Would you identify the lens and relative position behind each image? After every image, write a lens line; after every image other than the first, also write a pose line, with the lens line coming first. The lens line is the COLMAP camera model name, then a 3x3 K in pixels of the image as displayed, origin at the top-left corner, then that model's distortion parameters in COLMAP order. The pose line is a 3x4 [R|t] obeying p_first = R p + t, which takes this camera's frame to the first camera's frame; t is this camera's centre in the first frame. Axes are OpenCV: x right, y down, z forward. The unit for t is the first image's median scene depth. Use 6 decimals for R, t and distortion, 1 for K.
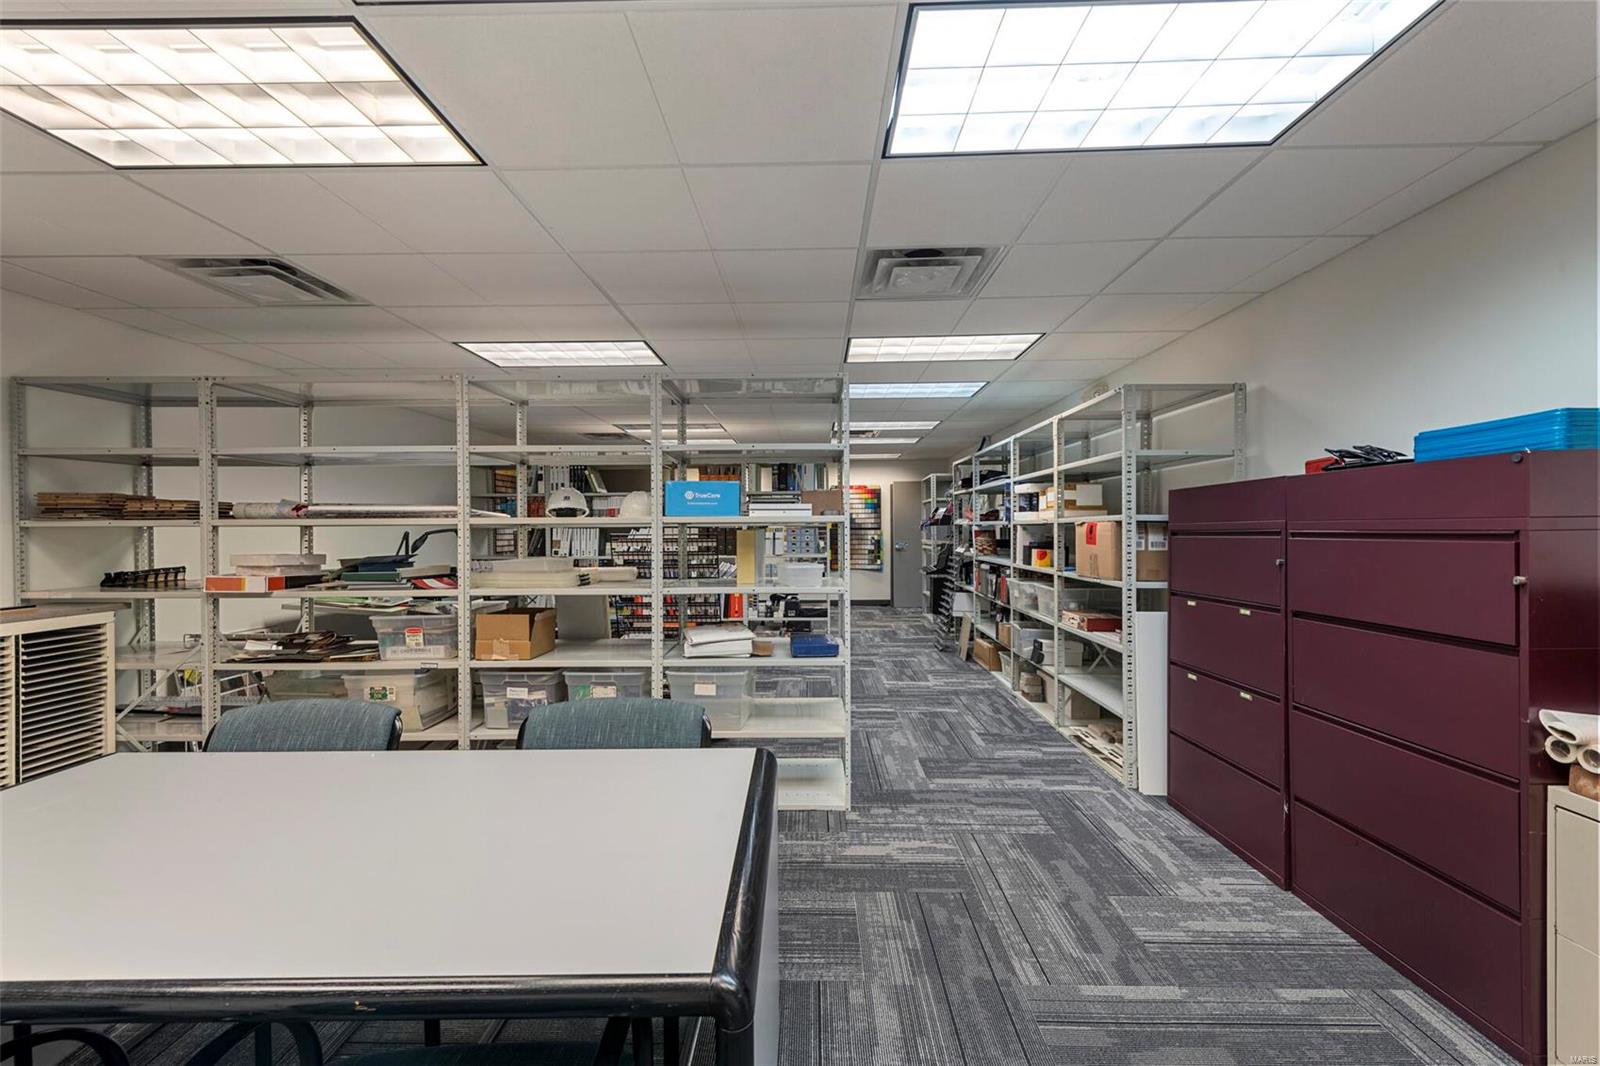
lens RADIAL K [[636.5, 0, 800.1], [0, 636.5, 531.4], [0, 0, 1]] dist [0.014625, -0.002336]
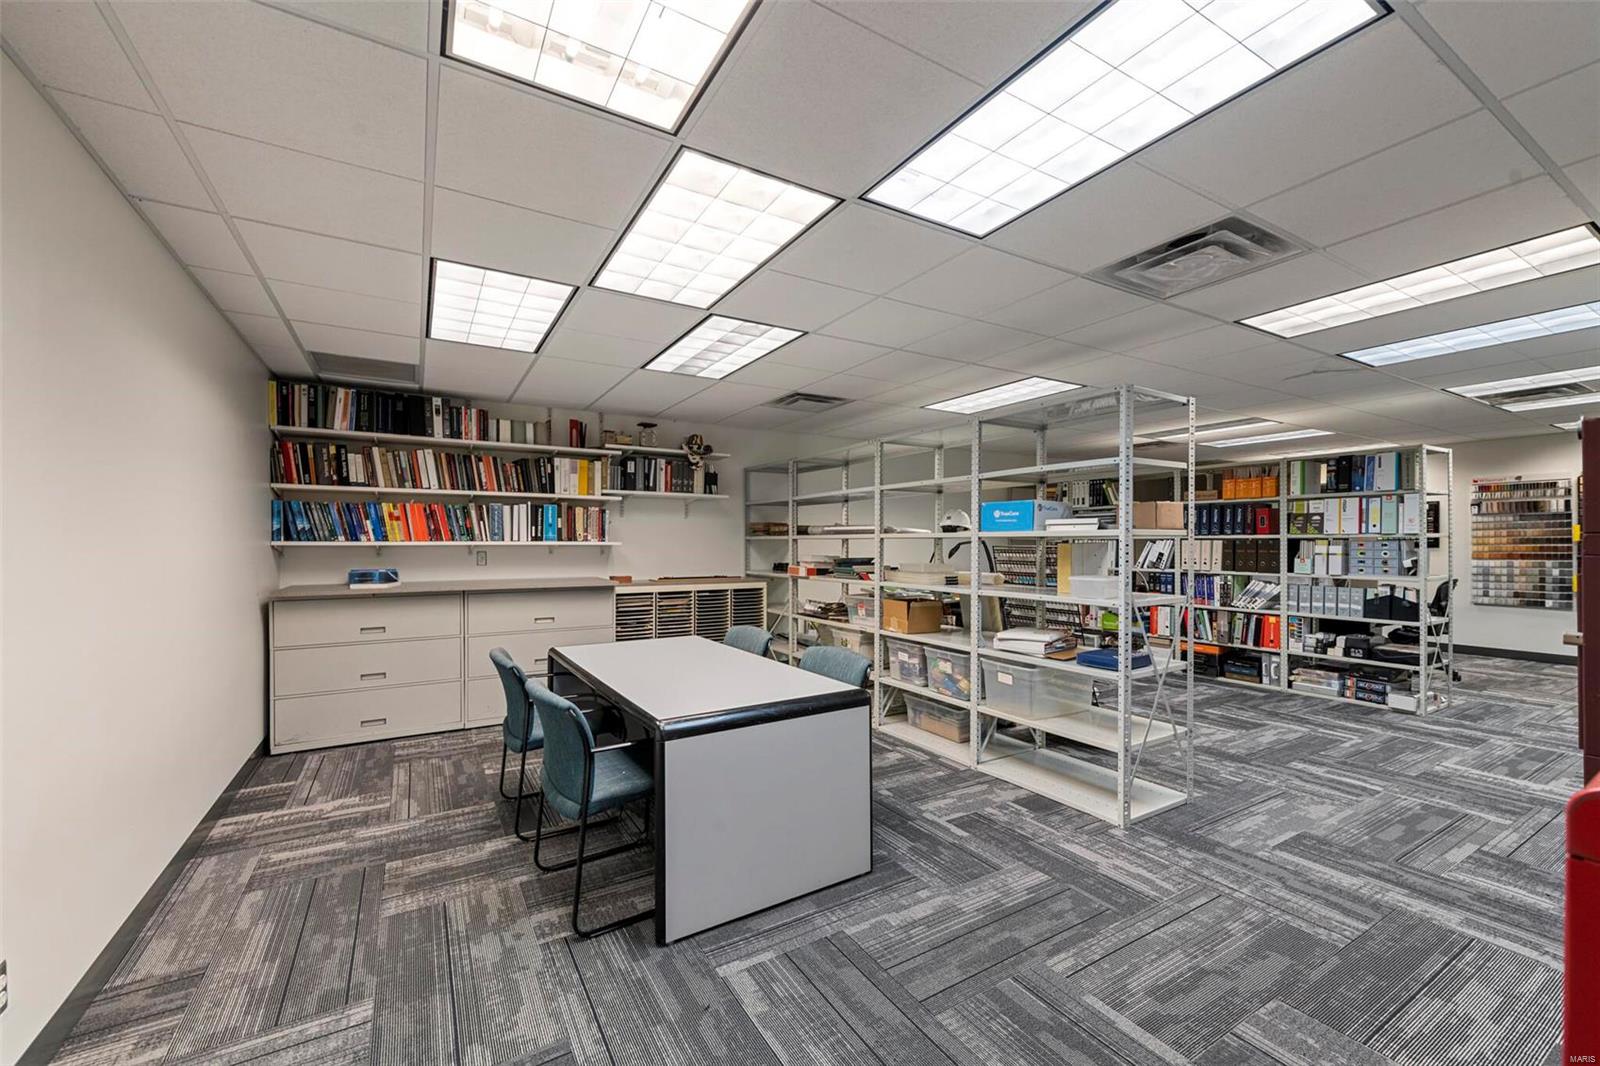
lens RADIAL K [[636.5, 0, 778.2], [0, 636.5, 540.4], [0, 0, 1]] dist [0.014625, -0.002336]
pose [[0.515230, 0.003532, -0.857045, 0.607869], [-0.004569, 0.999989, 0.001375, -0.006551], [0.857040, 0.003207, 0.515240, 0.028166]]
